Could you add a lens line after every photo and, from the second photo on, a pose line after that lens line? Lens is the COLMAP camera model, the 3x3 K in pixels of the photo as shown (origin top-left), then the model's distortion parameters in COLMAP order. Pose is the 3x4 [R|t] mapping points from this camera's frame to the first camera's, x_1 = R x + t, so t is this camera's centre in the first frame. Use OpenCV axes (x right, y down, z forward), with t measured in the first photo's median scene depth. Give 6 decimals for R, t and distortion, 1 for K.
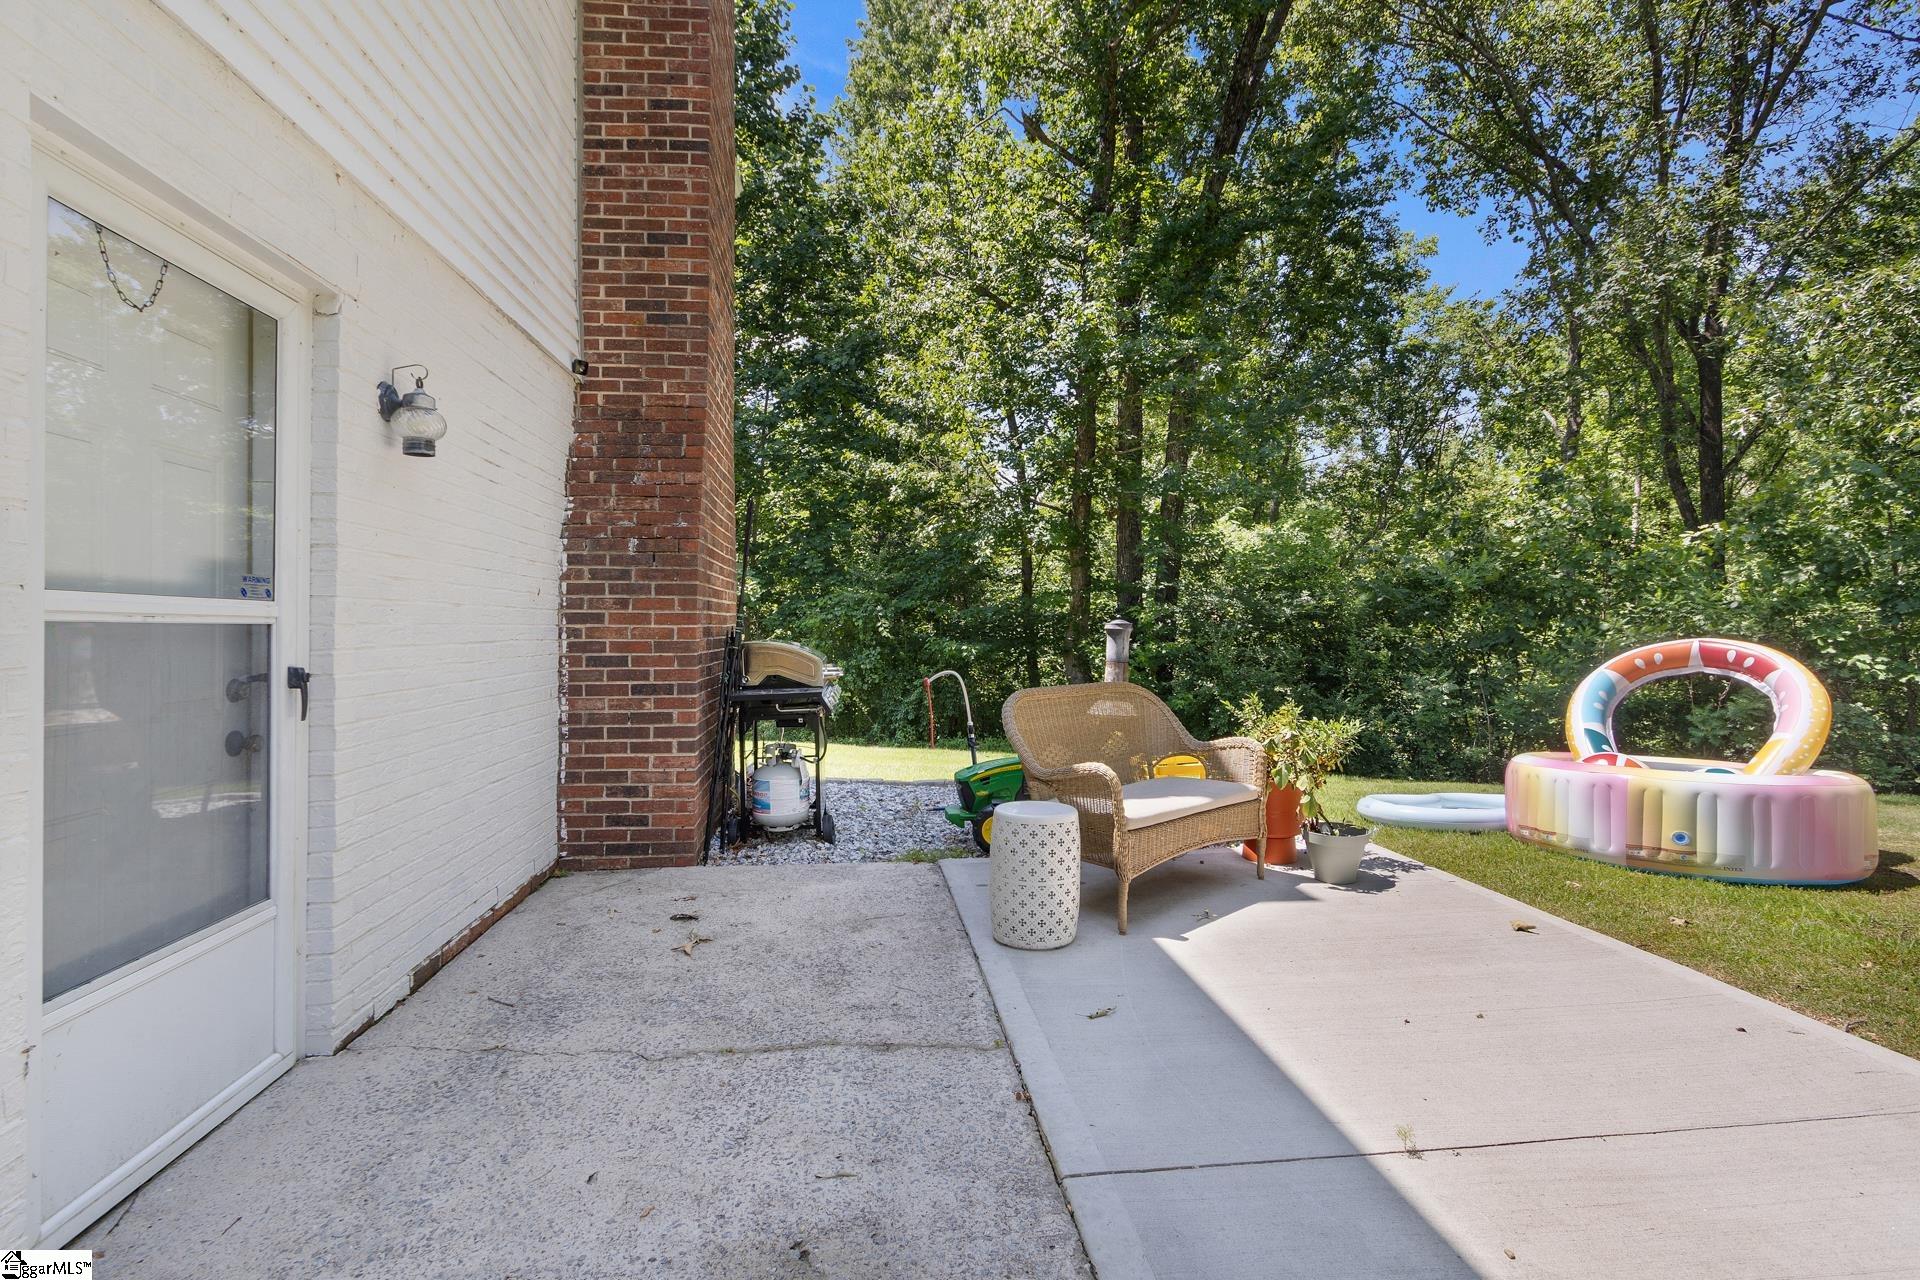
lens RADIAL K [[930.6, 0, 969.4], [0, 930.6, 633.7], [0, 0, 1]] dist [-0.004387, -0.000403]
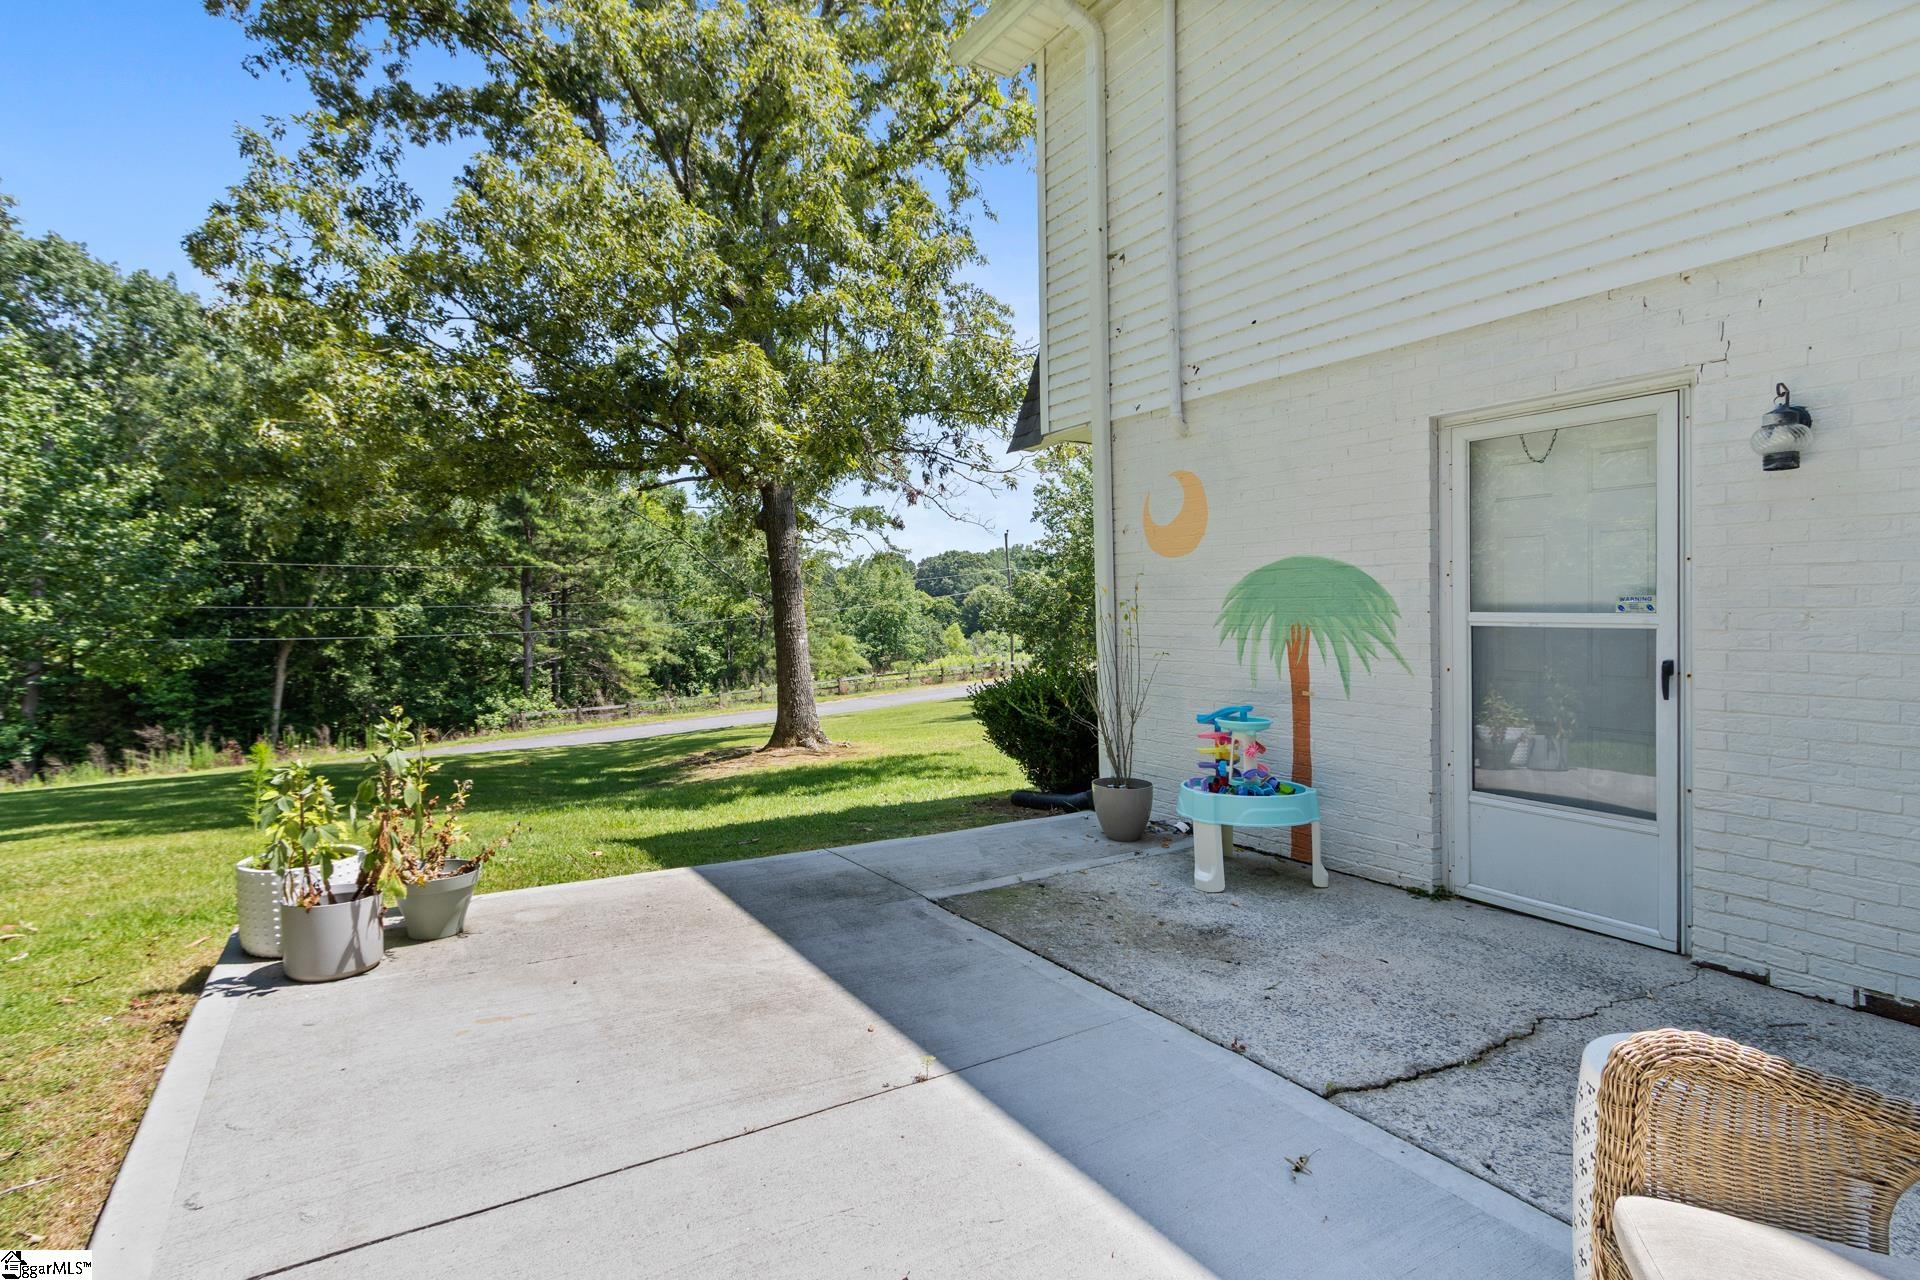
lens RADIAL K [[930.6, 0, 962.3], [0, 930.6, 633.3], [0, 0, 1]] dist [-0.004387, -0.000403]
pose [[-0.908767, -0.005314, -0.417271, 0.837649], [-0.017599, 0.999517, 0.025599, -0.022232], [0.416934, 0.030607, -0.908422, 1.879601]]
